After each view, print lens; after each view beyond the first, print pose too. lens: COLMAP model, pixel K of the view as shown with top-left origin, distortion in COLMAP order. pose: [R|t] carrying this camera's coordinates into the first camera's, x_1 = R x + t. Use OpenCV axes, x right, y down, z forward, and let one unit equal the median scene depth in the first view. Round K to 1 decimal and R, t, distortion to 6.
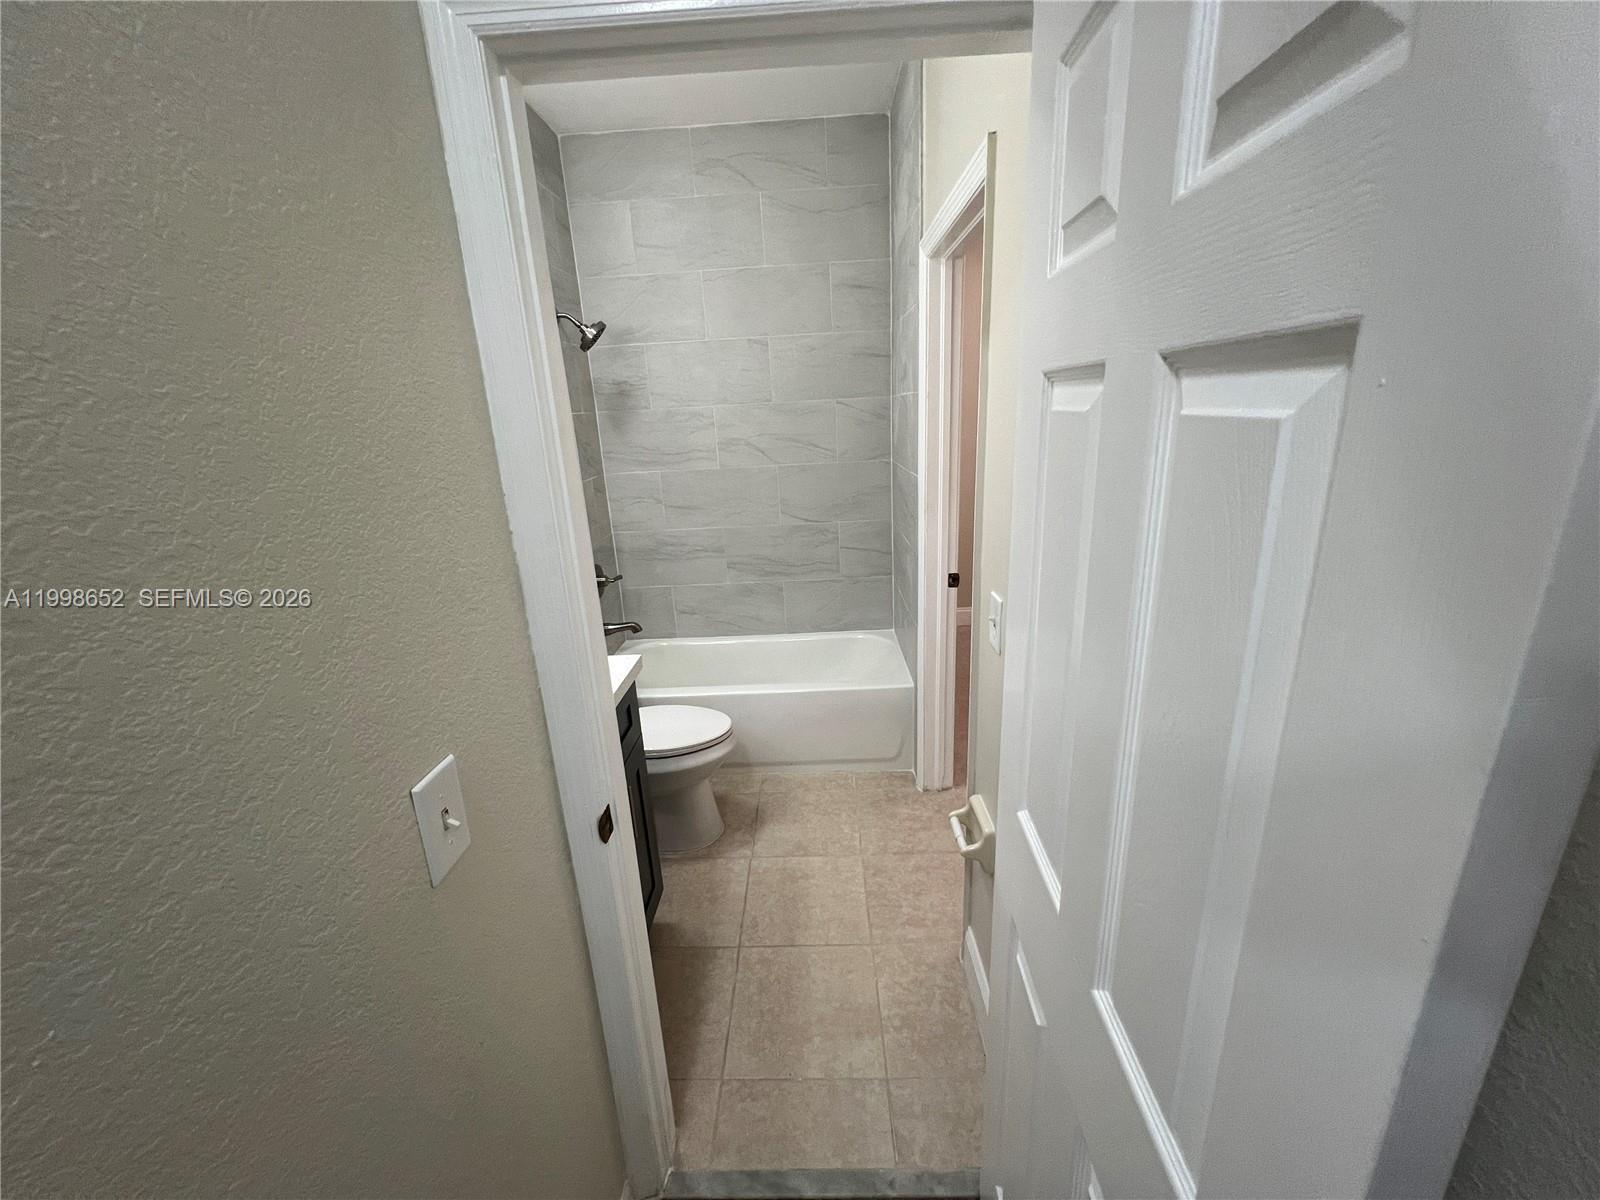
lens RADIAL K [[643.8, 0, 800.4], [0, 643.8, 596.2], [0, 0, 1]] dist [-0.002412, 0.000502]
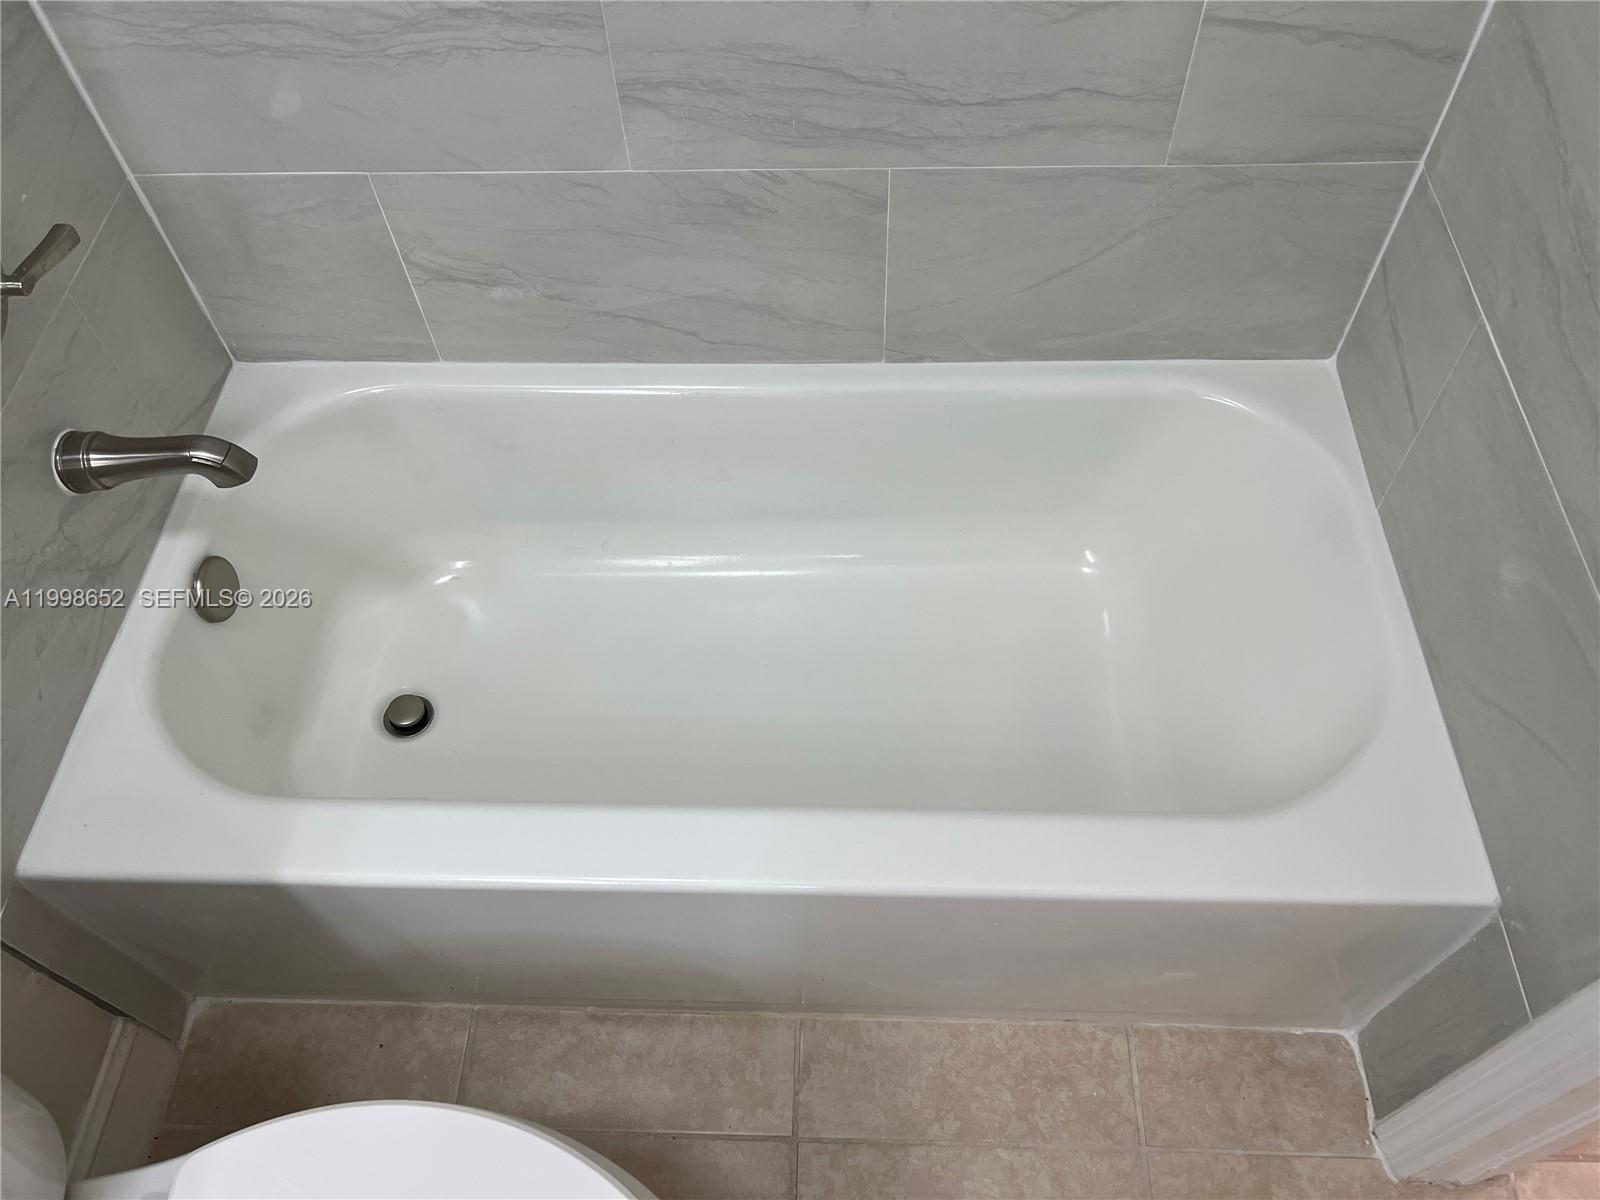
lens RADIAL K [[1218.2, 0, 803.3], [0, 1218.2, 607.8], [0, 0, 1]] dist [0.037583, -0.035104]
pose [[0.999811, 0.018411, 0.006286, -0.064765], [-0.018285, 0.778930, 0.626844, -0.193272], [0.006644, -0.626840, 0.779120, 0.700871]]
